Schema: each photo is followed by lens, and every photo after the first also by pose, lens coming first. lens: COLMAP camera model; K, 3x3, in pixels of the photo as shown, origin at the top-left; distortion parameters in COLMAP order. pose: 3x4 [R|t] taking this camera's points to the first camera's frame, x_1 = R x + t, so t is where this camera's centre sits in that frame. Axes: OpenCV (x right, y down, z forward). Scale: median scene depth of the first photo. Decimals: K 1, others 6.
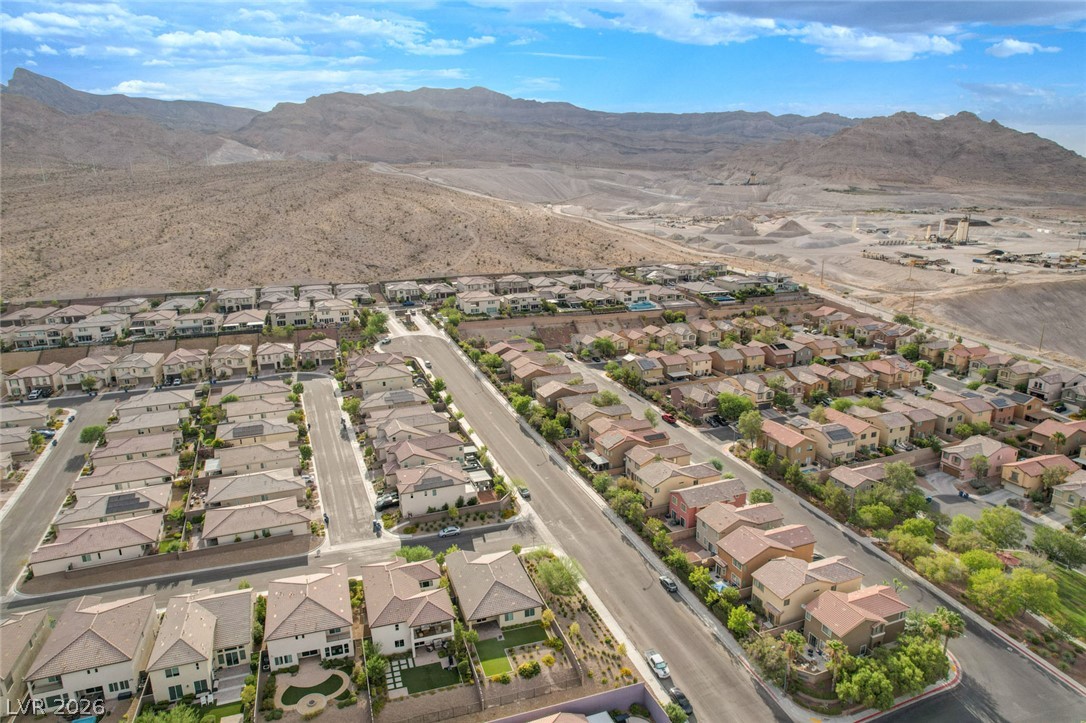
lens RADIAL K [[693.7, 0, 543.6], [0, 693.7, 367.8], [0, 0, 1]] dist [-0.075163, 0.067820]
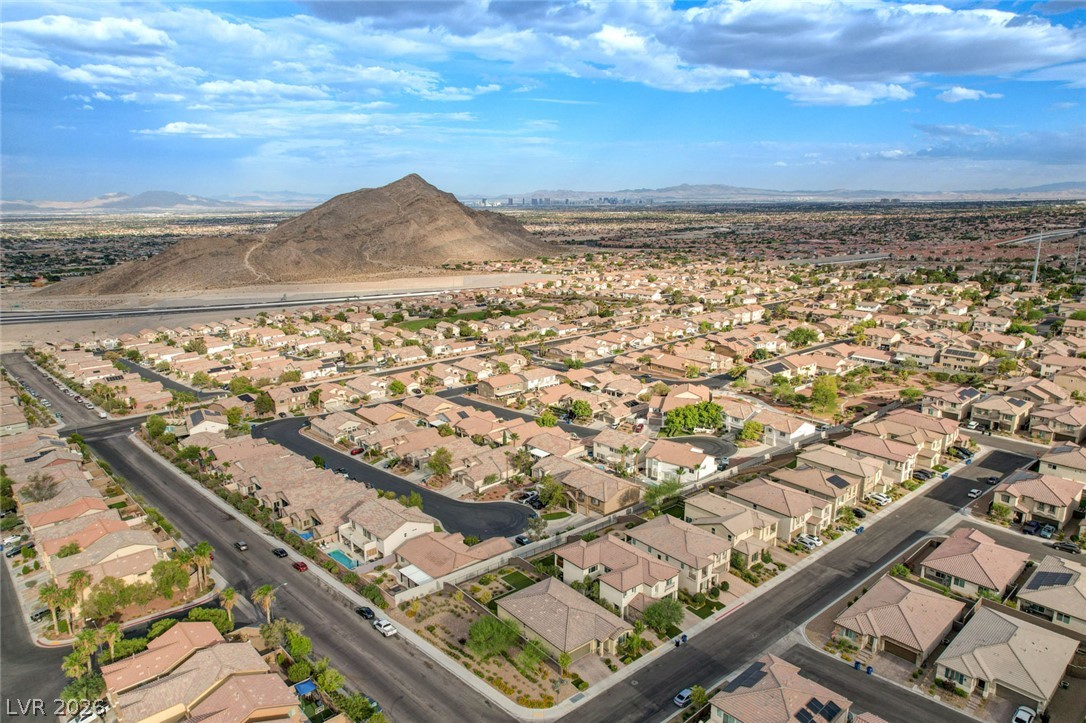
lens RADIAL K [[714.5, 0, 543.0], [0, 714.5, 361.5], [0, 0, 1]] dist [-0.061334, 0.043309]
pose [[-0.934322, 0.100532, -0.341959, 0.193421], [-0.076778, 0.880111, 0.468519, -0.353846], [0.348063, 0.464003, -0.814588, 1.280834]]
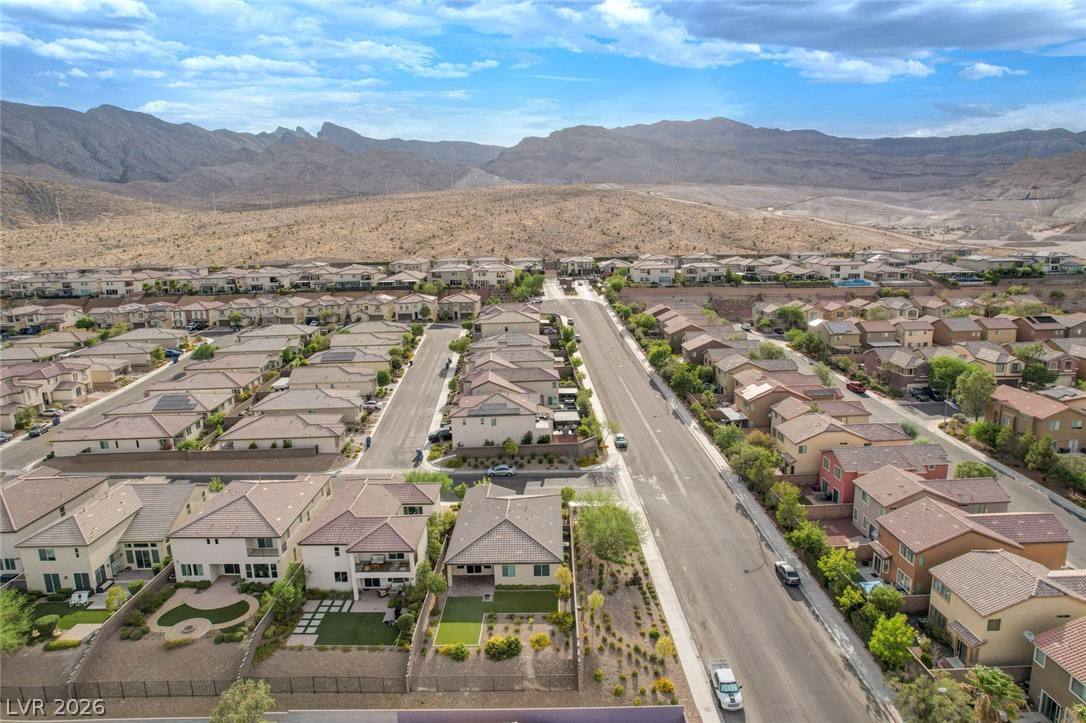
lens RADIAL K [[693.7, 0, 543.6], [0, 693.7, 367.8], [0, 0, 1]] dist [-0.075163, 0.067820]
pose [[0.945643, 0.061478, -0.319342, 0.132415], [-0.076406, 0.996483, -0.034415, 0.138478], [0.316103, 0.056944, 0.947014, 0.274208]]
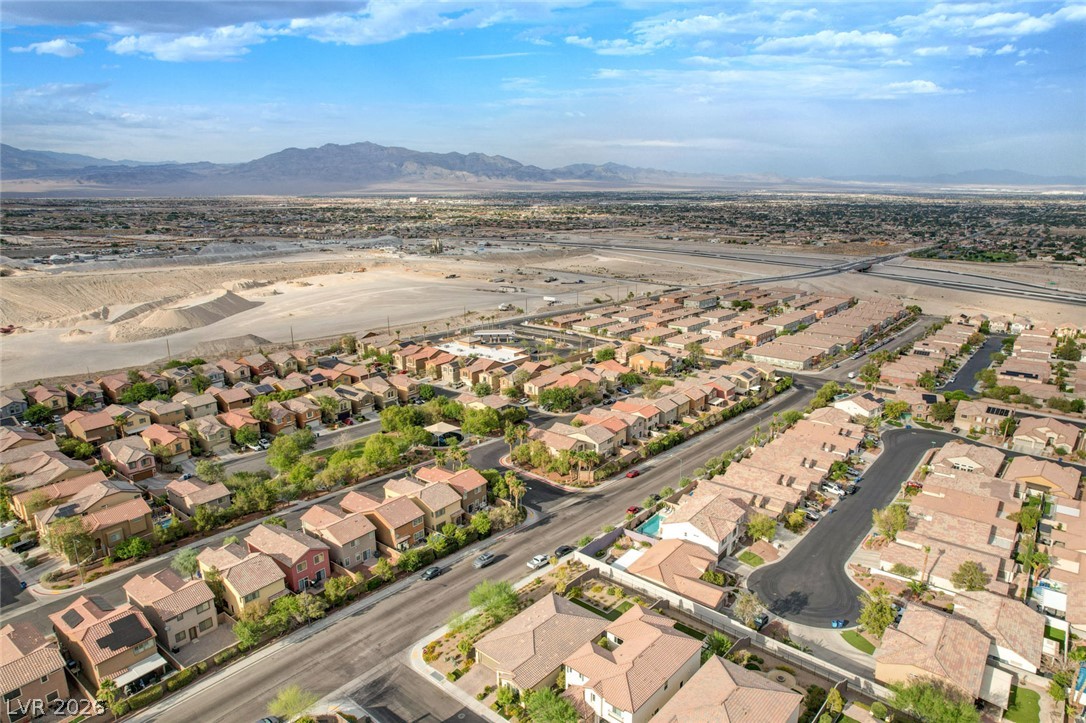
lens RADIAL K [[693.7, 0, 543.6], [0, 693.7, 367.8], [0, 0, 1]] dist [-0.075163, 0.067820]
pose [[-0.502400, -0.211625, 0.838337, -0.581589], [0.244035, 0.895459, 0.372290, -0.252999], [-0.829483, 0.391622, -0.398235, 0.956308]]
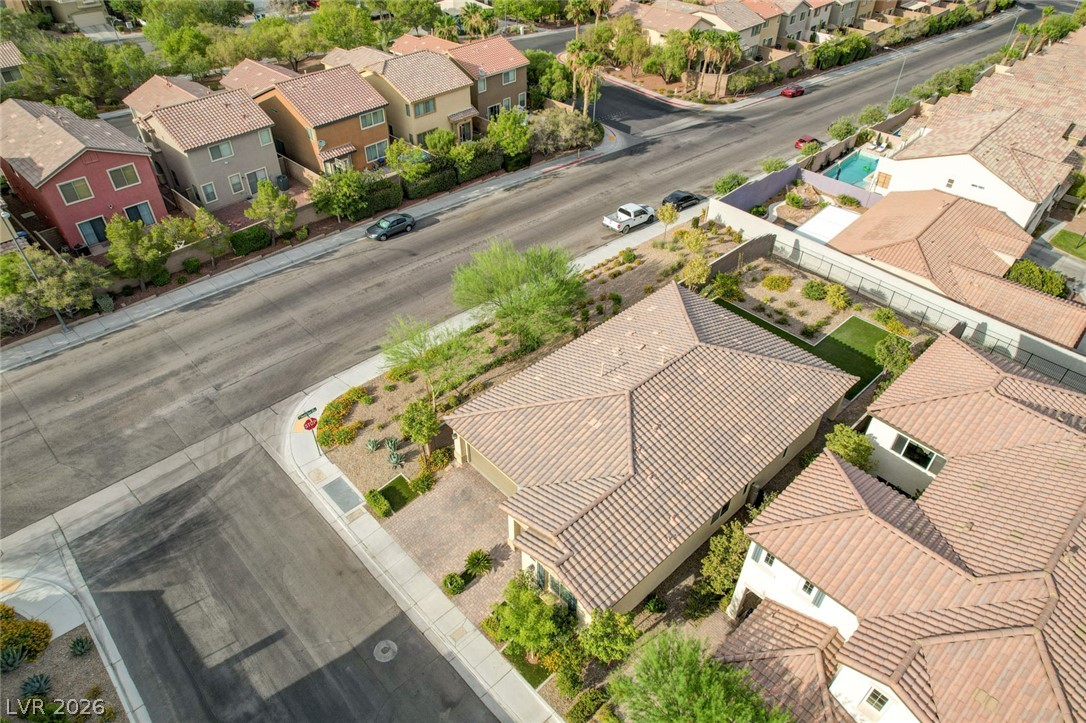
lens RADIAL K [[693.7, 0, 543.6], [0, 693.7, 367.8], [0, 0, 1]] dist [-0.075163, 0.067820]
pose [[-0.417036, -0.578929, 0.700658, -0.200797], [0.241201, 0.672759, 0.699441, 0.063871], [-0.876301, 0.460691, -0.140927, 0.847513]]
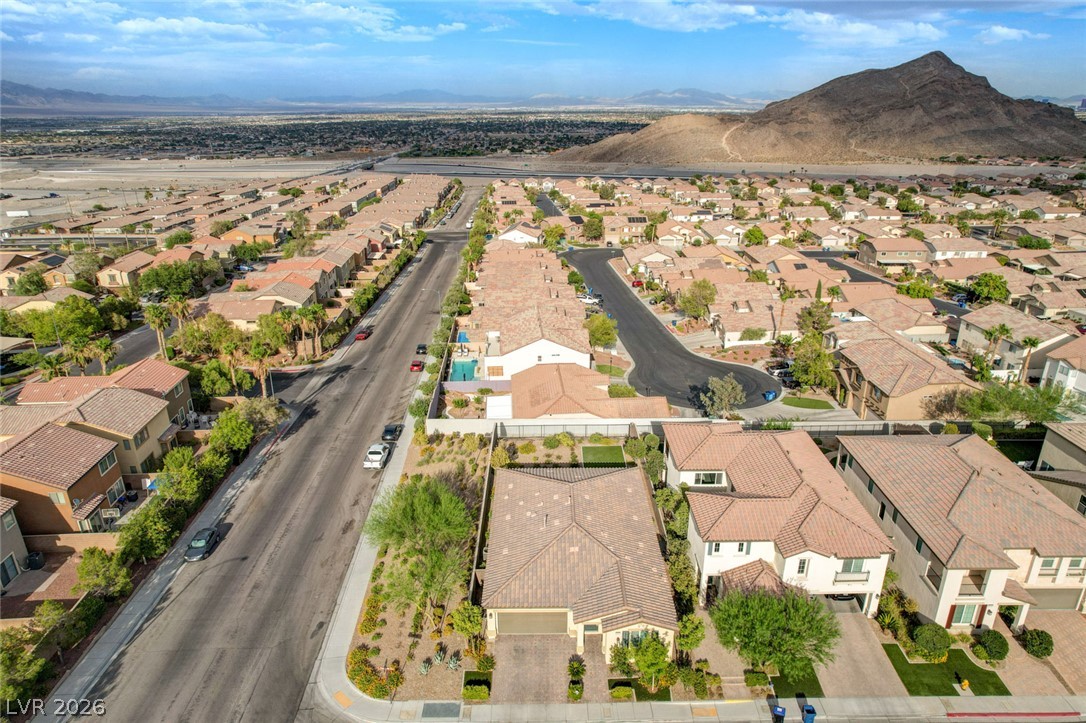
lens RADIAL K [[693.7, 0, 543.6], [0, 693.7, 367.8], [0, 0, 1]] dist [-0.075163, 0.067820]
pose [[-0.949127, -0.095435, 0.300084, -0.143559], [0.104057, 0.804379, 0.584933, -0.030935], [-0.297204, 0.586402, -0.753527, 1.009413]]
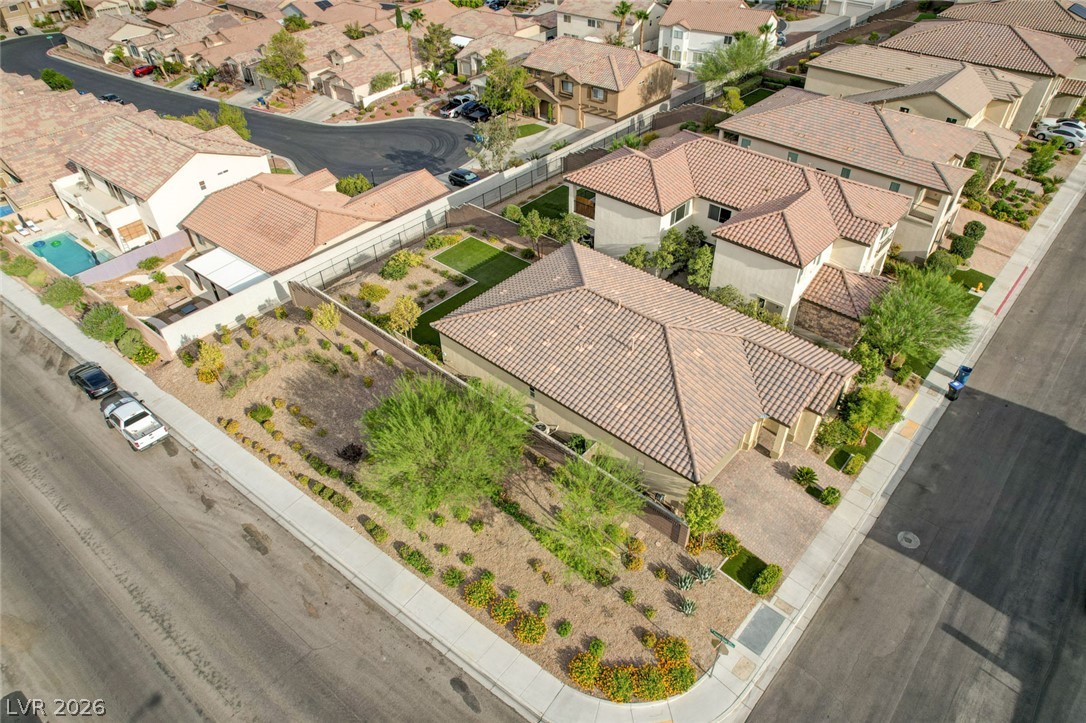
lens RADIAL K [[693.7, 0, 543.6], [0, 693.7, 367.8], [0, 0, 1]] dist [-0.075163, 0.067820]
pose [[-0.868782, 0.340038, -0.359990, 0.063741], [-0.103075, 0.586865, 0.803097, 0.047123], [0.484349, 0.734822, -0.474808, 0.901747]]
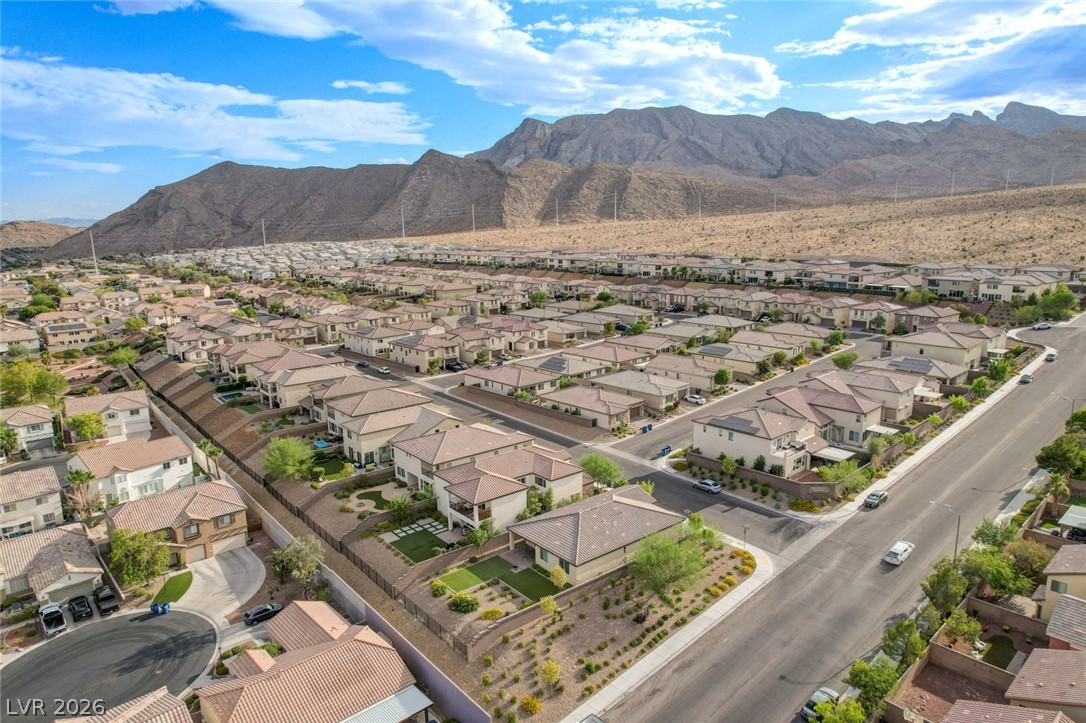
lens RADIAL K [[693.7, 0, 543.6], [0, 693.7, 367.8], [0, 0, 1]] dist [-0.075163, 0.067820]
pose [[0.356726, 0.200386, -0.912465, 0.406684], [-0.237565, 0.964074, 0.118844, 0.069280], [0.903499, 0.174375, 0.391515, 0.506849]]
